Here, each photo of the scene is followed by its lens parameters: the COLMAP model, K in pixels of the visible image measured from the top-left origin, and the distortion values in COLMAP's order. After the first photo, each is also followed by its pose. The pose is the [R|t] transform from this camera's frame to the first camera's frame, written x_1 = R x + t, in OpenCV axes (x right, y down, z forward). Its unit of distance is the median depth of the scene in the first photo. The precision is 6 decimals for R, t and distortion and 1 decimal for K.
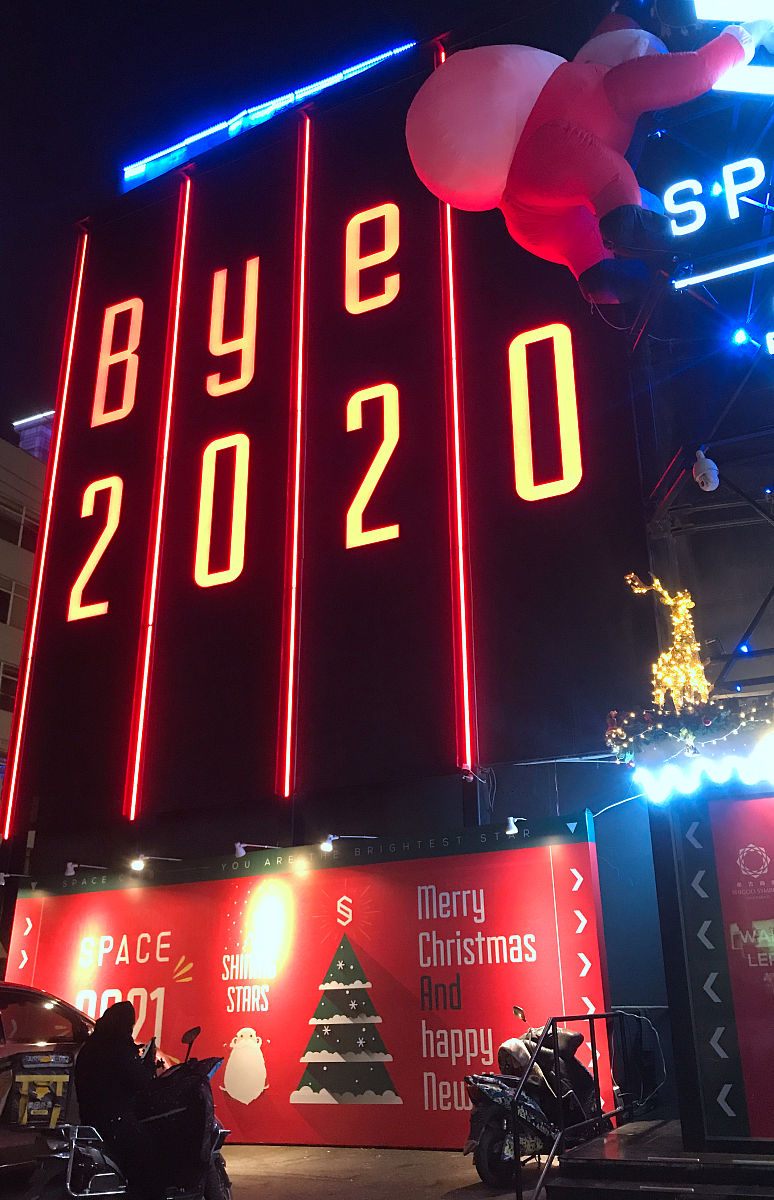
lens RADIAL K [[1007.8, 0, 451.9], [0, 1007.8, 573.0], [0, 0, 1]] dist [0.068328, -0.123759]
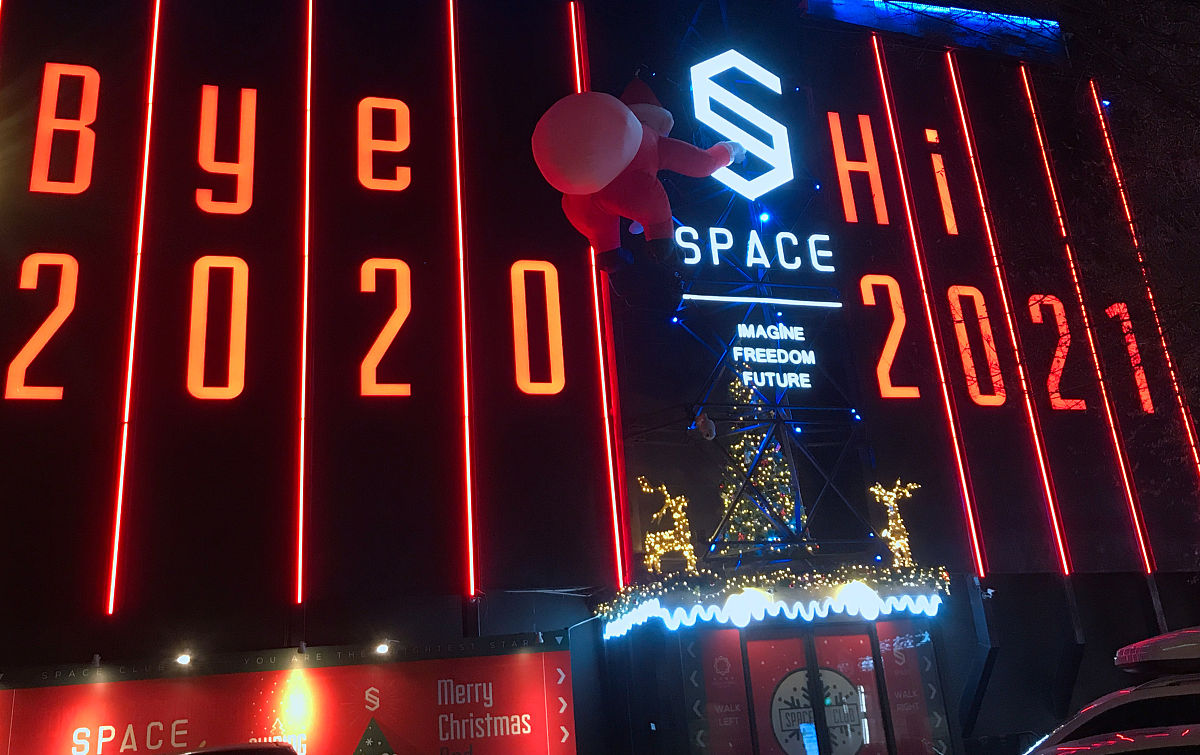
lens RADIAL K [[1179.7, 0, 596.5], [0, 1179.7, 244.1], [0, 0, 1]] dist [0.033615, -0.013849]
pose [[0.742483, 0.240689, 0.625130, -0.969358], [-0.202330, 0.970211, -0.133240, -0.080005], [-0.638577, -0.027554, 0.769064, -0.310314]]
